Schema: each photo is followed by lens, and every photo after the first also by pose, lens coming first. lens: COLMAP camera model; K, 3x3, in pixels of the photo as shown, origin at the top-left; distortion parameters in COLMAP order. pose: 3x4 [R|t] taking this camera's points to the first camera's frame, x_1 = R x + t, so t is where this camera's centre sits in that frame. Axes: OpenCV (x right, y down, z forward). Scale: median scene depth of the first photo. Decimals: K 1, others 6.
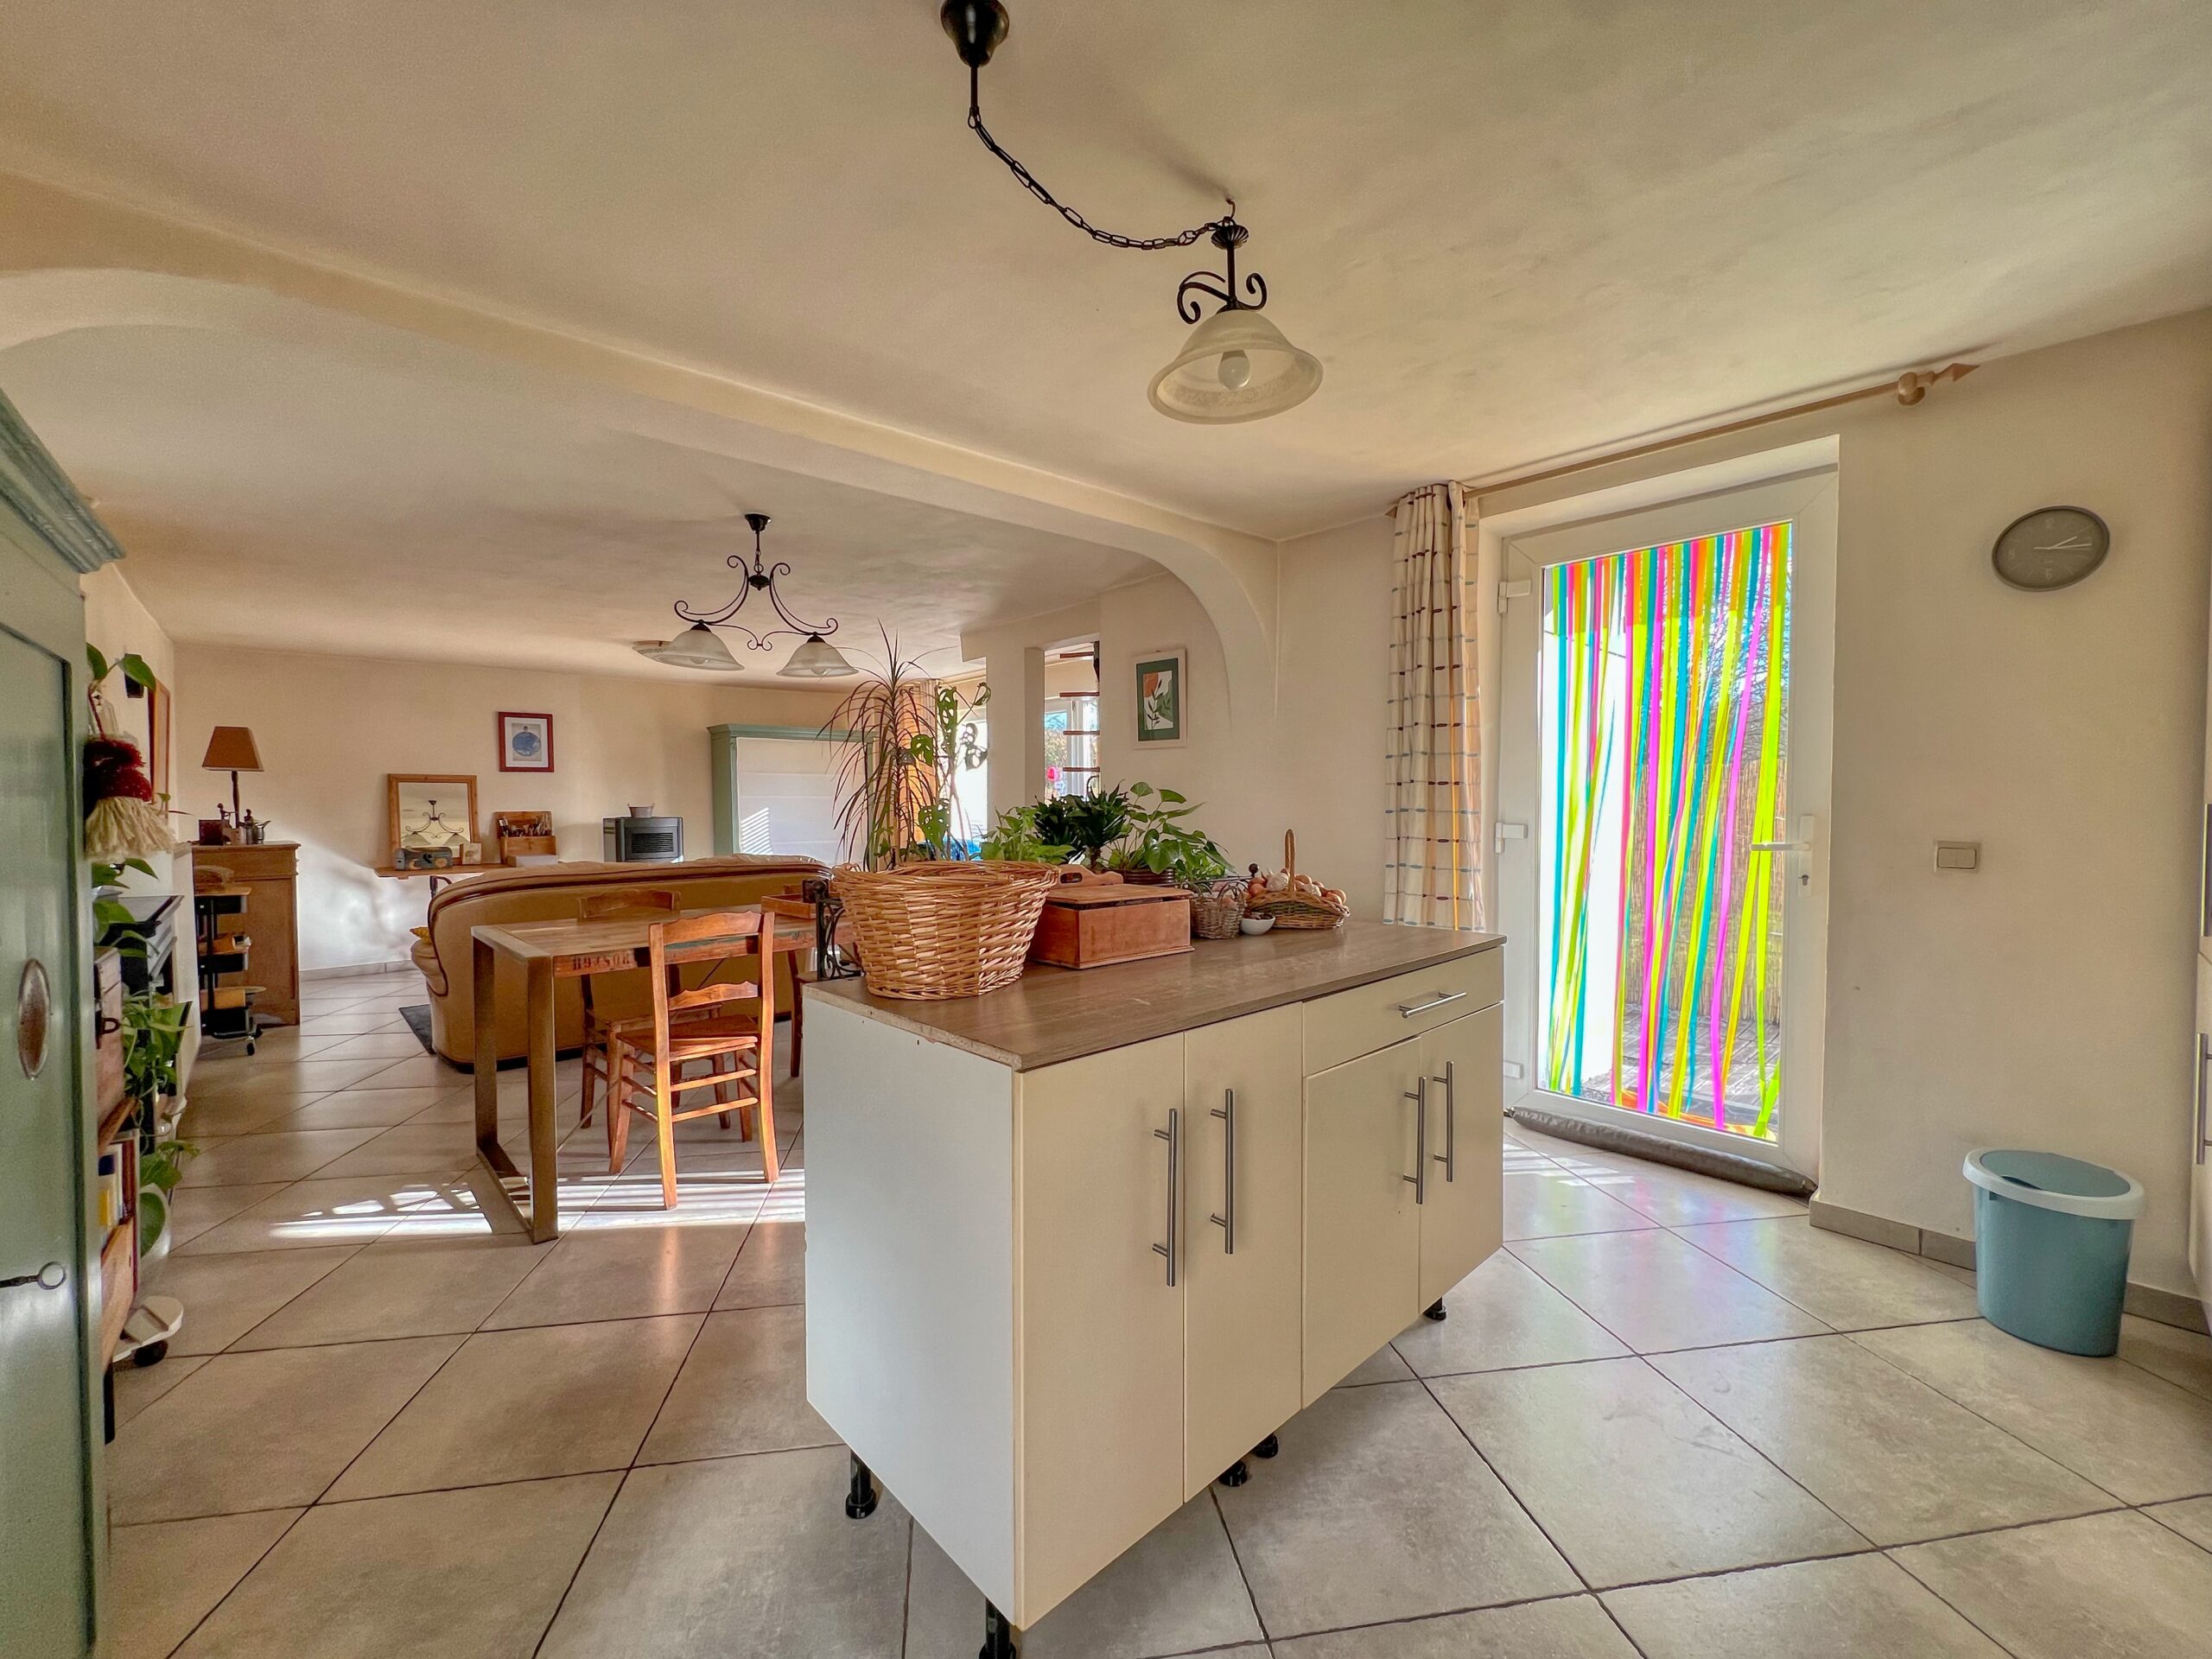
lens RADIAL K [[889.7, 0, 1100.5], [0, 889.7, 829.7], [0, 0, 1]] dist [-0.001091, 0.000171]
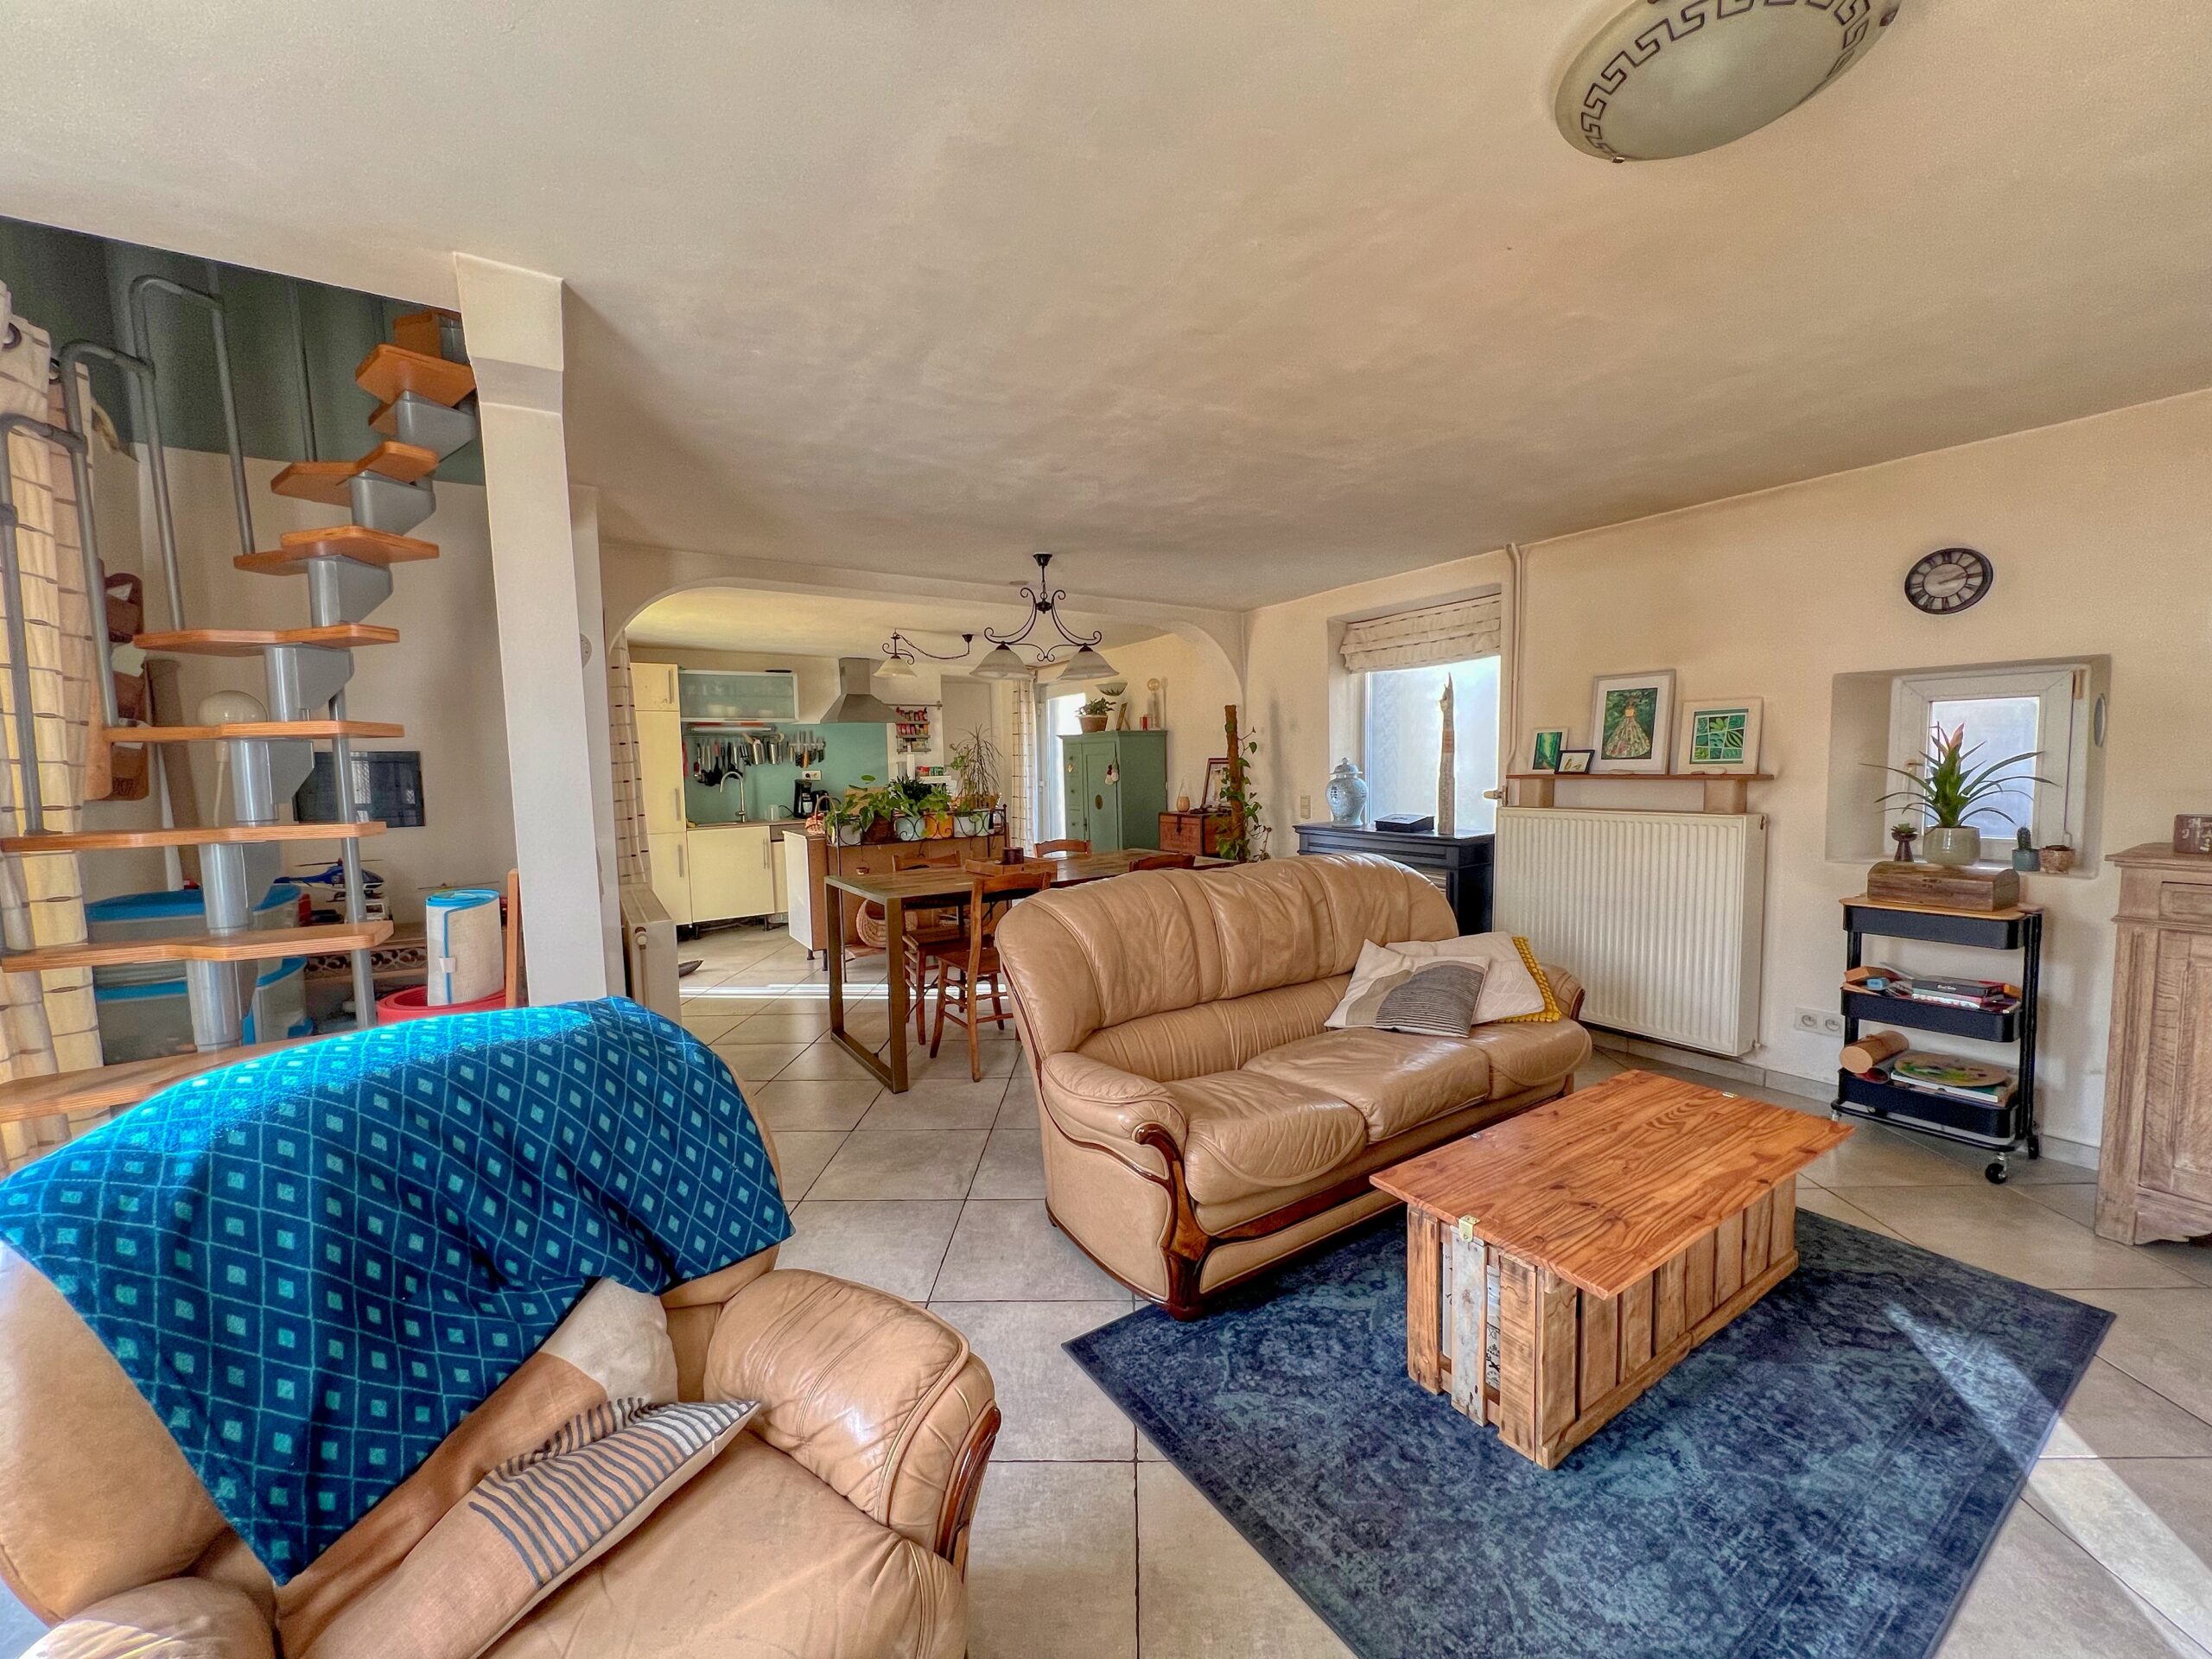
lens RADIAL K [[889.7, 0, 1100.5], [0, 889.7, 829.7], [0, 0, 1]] dist [-0.001091, 0.000171]
pose [[-0.982115, 0.017430, 0.187474, -0.763538], [0.037885, 0.993635, 0.106087, -0.104432], [-0.184432, 0.111292, -0.976524, 2.478271]]
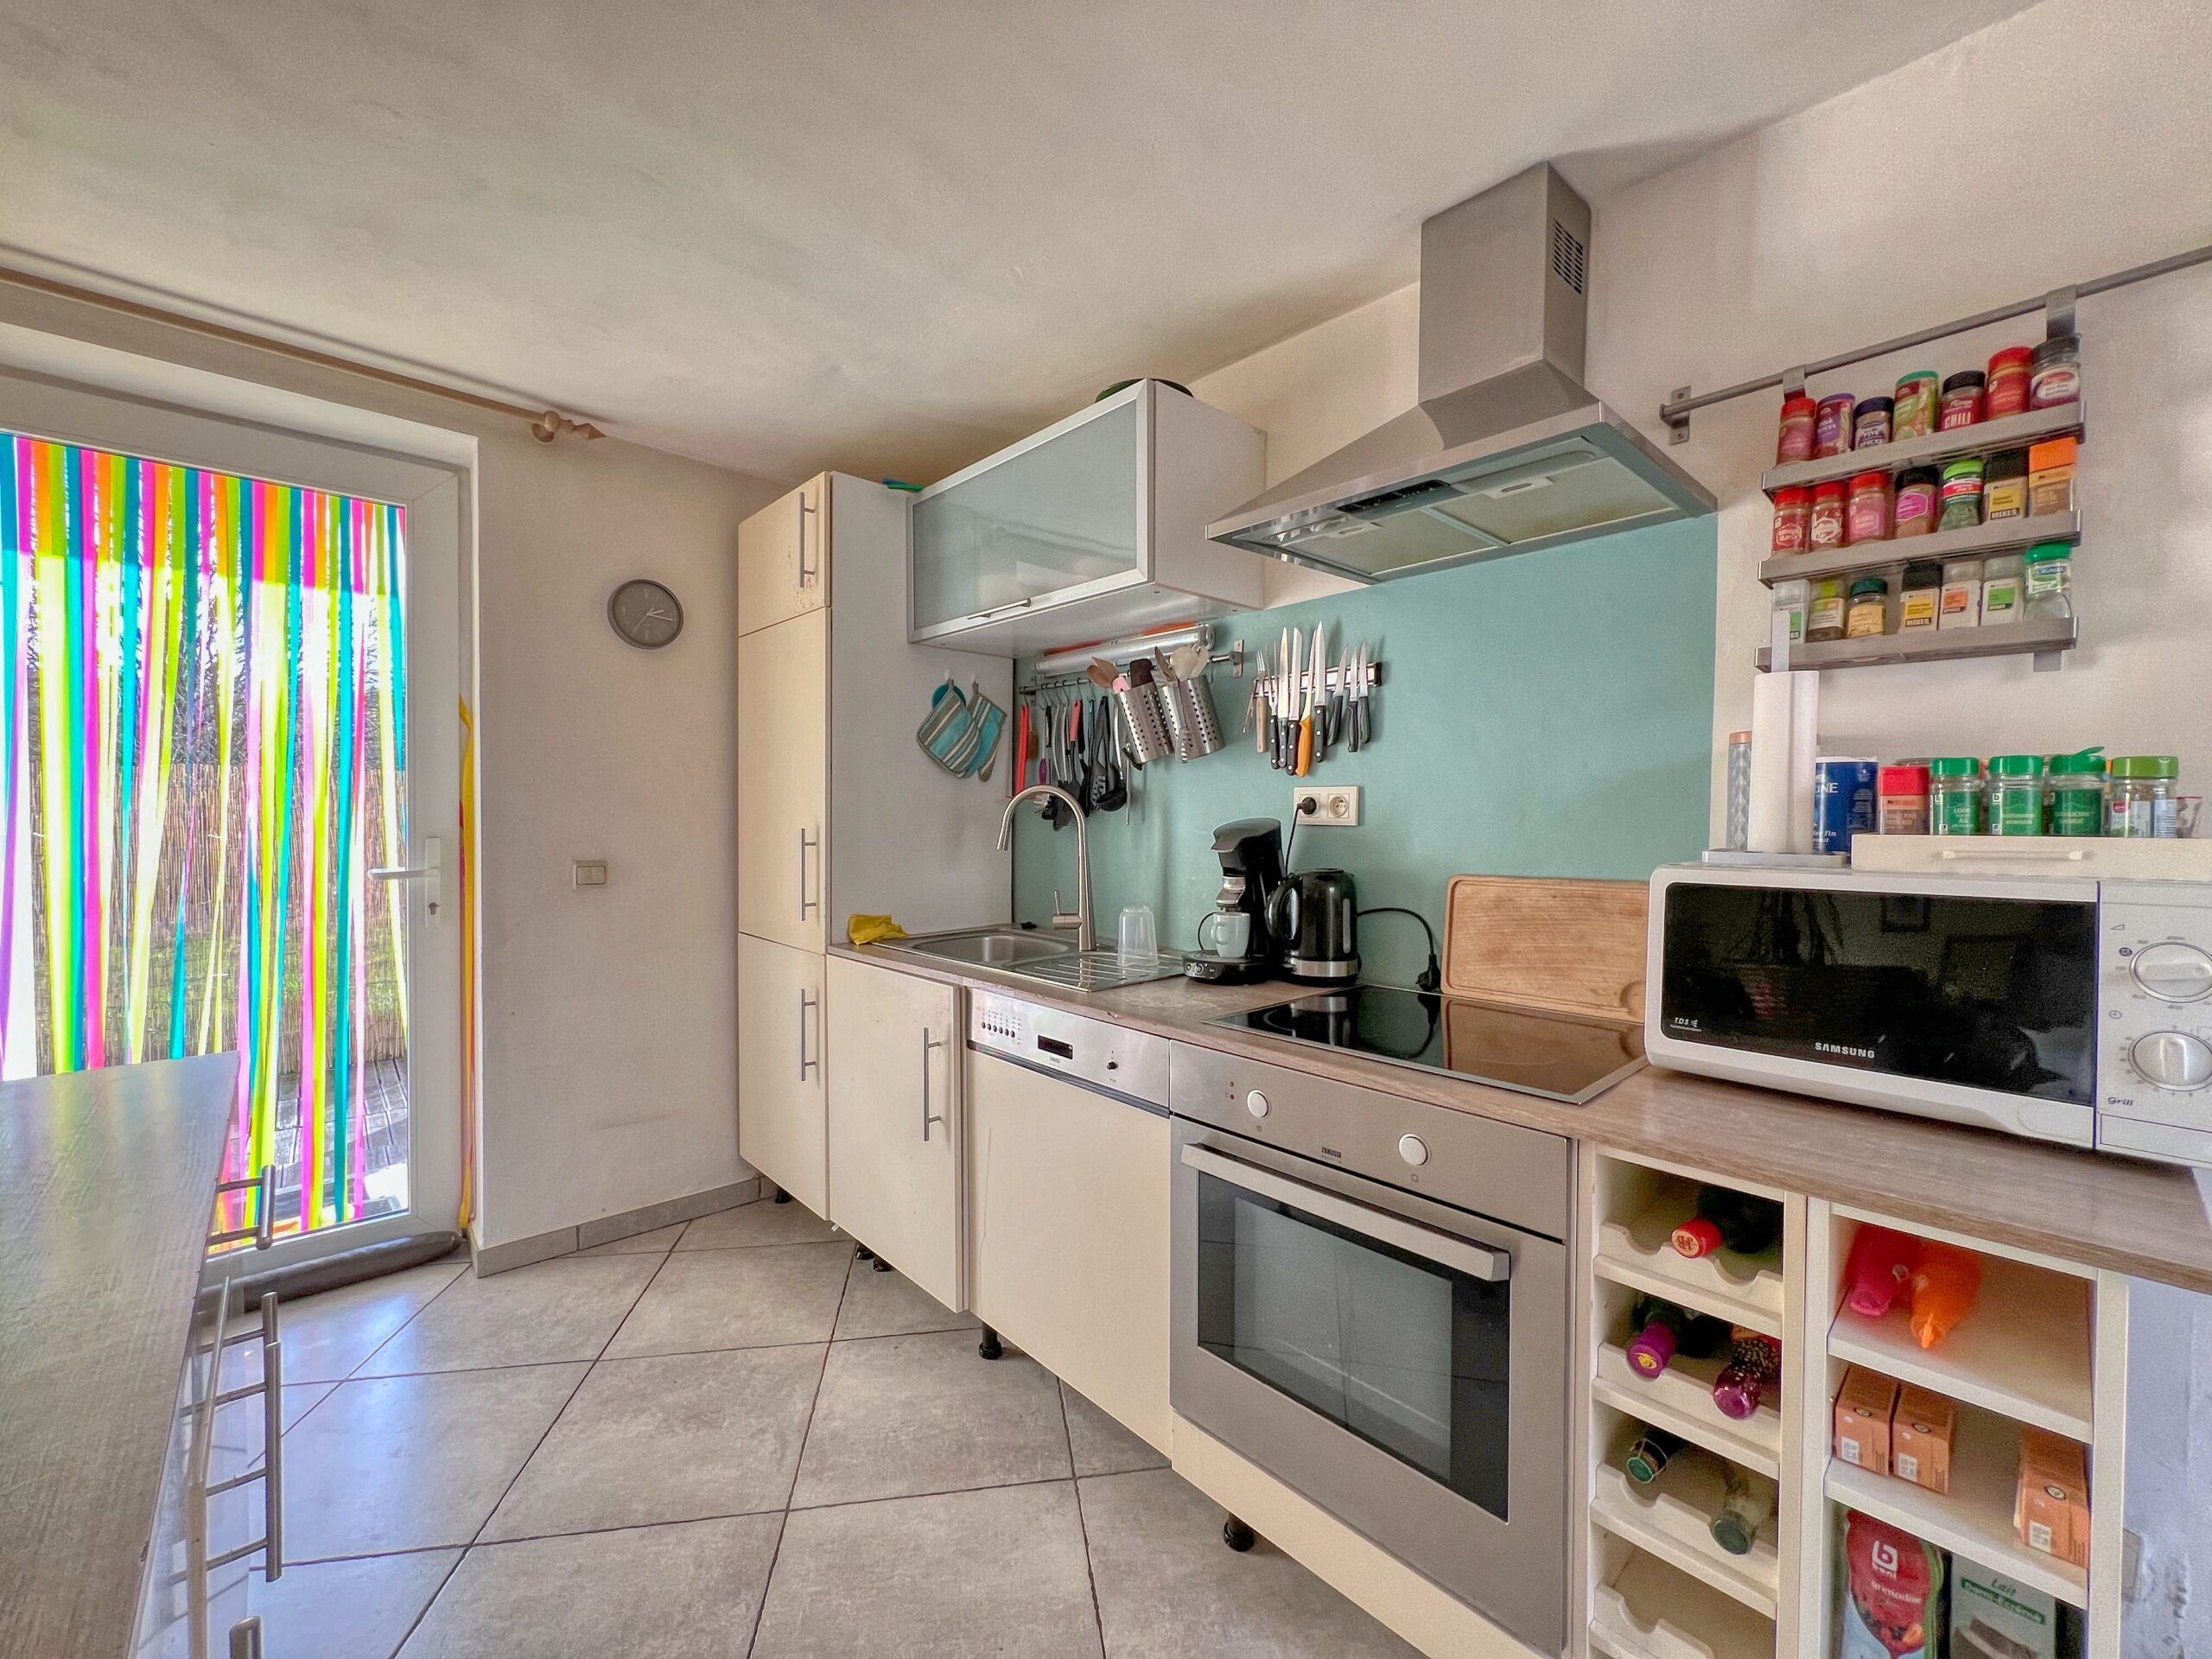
lens RADIAL K [[891.3, 0, 1106.0], [0, 891.3, 829.5], [0, 0, 1]] dist [0.000158, -0.000076]
pose [[0.018428, -0.013128, 0.999744, -0.101028], [0.025943, 0.999583, 0.012647, -0.017461], [-0.999494, 0.025704, 0.018761, 0.275086]]
